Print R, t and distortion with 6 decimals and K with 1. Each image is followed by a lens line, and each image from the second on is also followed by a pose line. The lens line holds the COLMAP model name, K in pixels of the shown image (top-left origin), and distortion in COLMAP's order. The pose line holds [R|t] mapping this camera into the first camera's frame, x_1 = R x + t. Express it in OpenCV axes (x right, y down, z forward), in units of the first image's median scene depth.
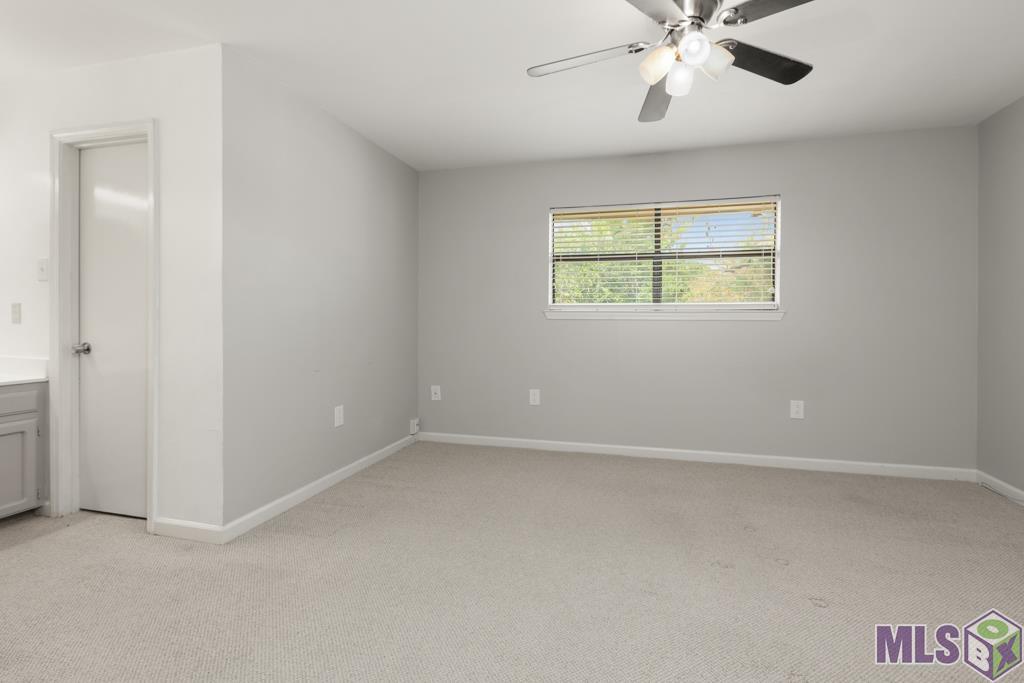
lens RADIAL K [[474.5, 0, 511.0], [0, 474.5, 327.9], [0, 0, 1]] dist [0.001157, 0.000153]
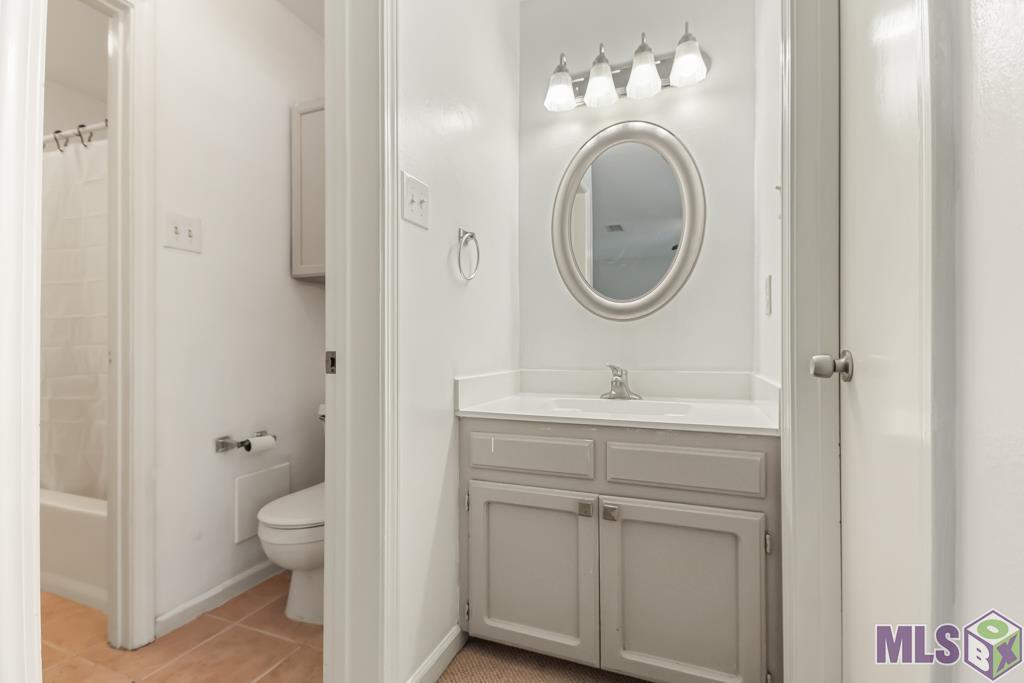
lens RADIAL K [[449.3, 0, 511.3], [0, 449.3, 350.8], [0, 0, 1]] dist [0.000744, -0.000204]
pose [[-0.099214, -0.008513, -0.995030, -0.366270], [-0.010307, 0.999919, -0.007528, 0.025736], [0.995013, 0.009509, -0.099293, 0.543110]]
